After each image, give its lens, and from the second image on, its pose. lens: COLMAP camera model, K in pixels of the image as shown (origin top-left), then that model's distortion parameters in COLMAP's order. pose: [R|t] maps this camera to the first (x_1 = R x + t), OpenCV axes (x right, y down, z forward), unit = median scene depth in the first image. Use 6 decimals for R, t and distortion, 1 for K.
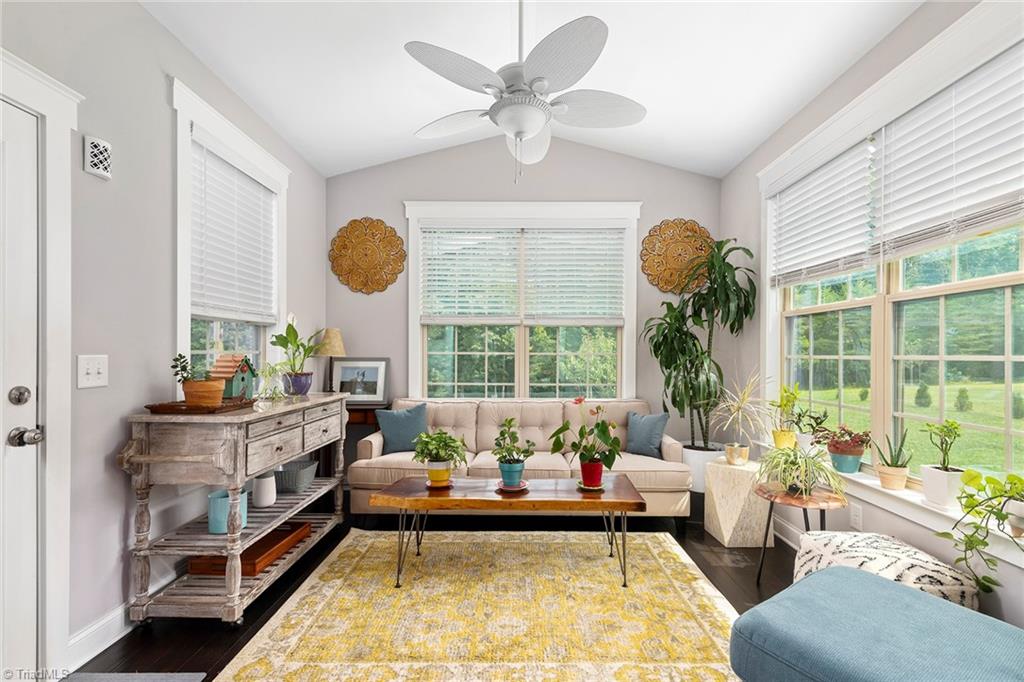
lens RADIAL K [[463.4, 0, 512.8], [0, 463.4, 347.6], [0, 0, 1]] dist [0.017013, -0.001033]
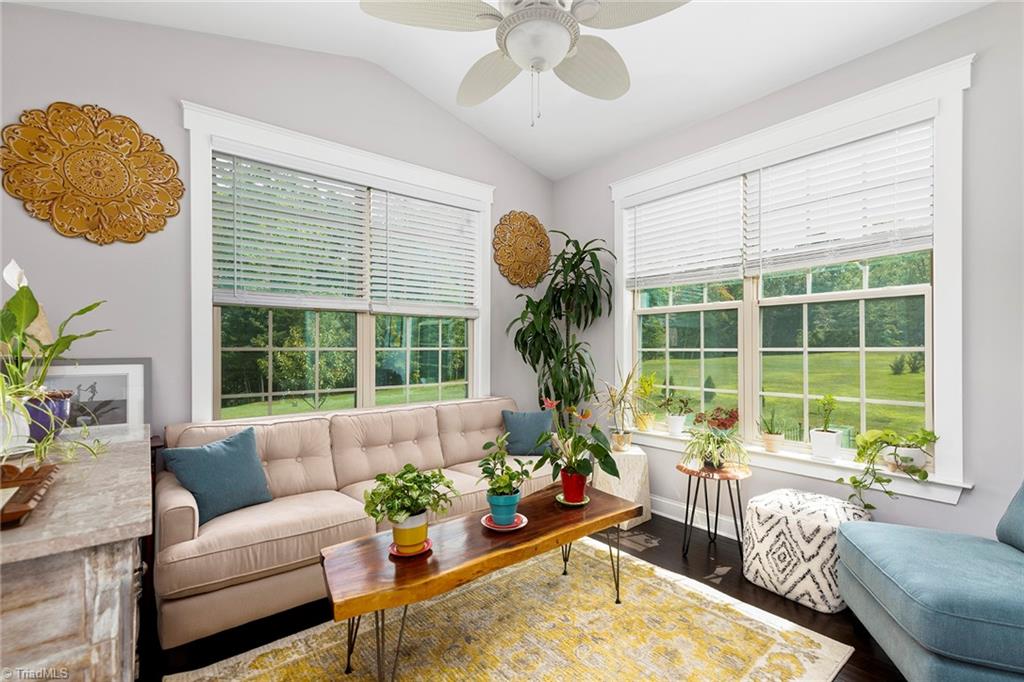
lens RADIAL K [[463.4, 0, 512.8], [0, 463.4, 347.6], [0, 0, 1]] dist [0.017013, -0.001033]
pose [[0.771484, -0.005459, 0.636226, -0.322936], [-0.002405, 0.999931, 0.011496, 0.000970], [-0.636244, -0.010399, 0.771417, 0.277227]]
